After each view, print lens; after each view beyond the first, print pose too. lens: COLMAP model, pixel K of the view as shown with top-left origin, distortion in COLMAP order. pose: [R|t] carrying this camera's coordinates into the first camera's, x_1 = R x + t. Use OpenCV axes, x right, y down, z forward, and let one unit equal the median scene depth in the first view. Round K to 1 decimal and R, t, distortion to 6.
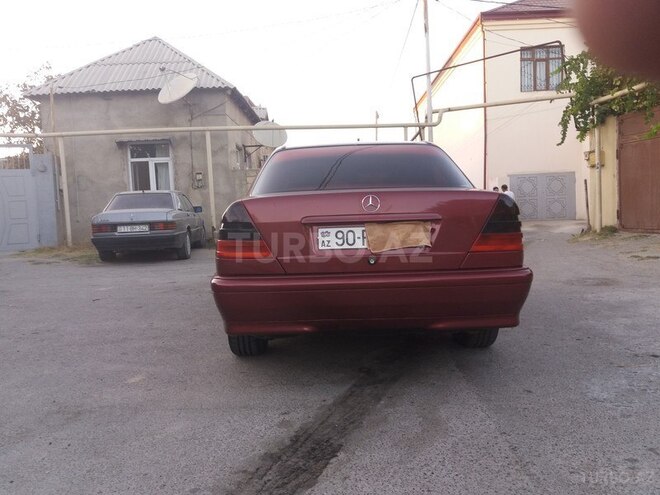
lens RADIAL K [[532.8, 0, 330.1], [0, 532.8, 248.1], [0, 0, 1]] dist [0.007284, -0.023989]
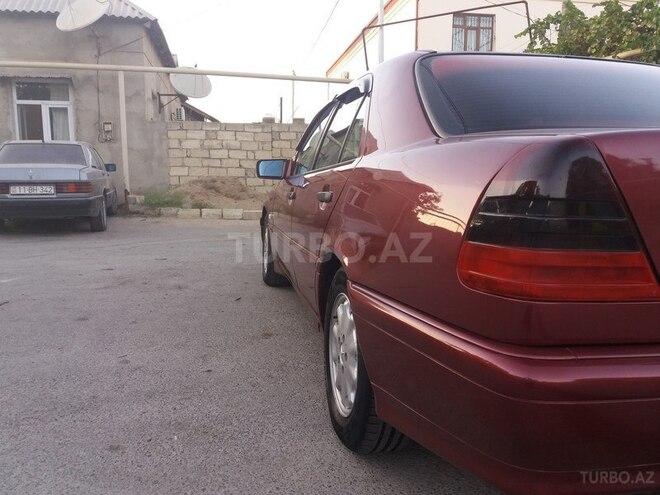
lens RADIAL K [[532.8, 0, 314.3], [0, 532.8, 247.6], [0, 0, 1]] dist [0.007284, -0.023989]
pose [[0.983139, 0.018382, 0.181932, -0.080912], [-0.029818, 0.997733, 0.060323, -0.008782], [-0.180411, -0.064731, 0.981459, 0.129997]]
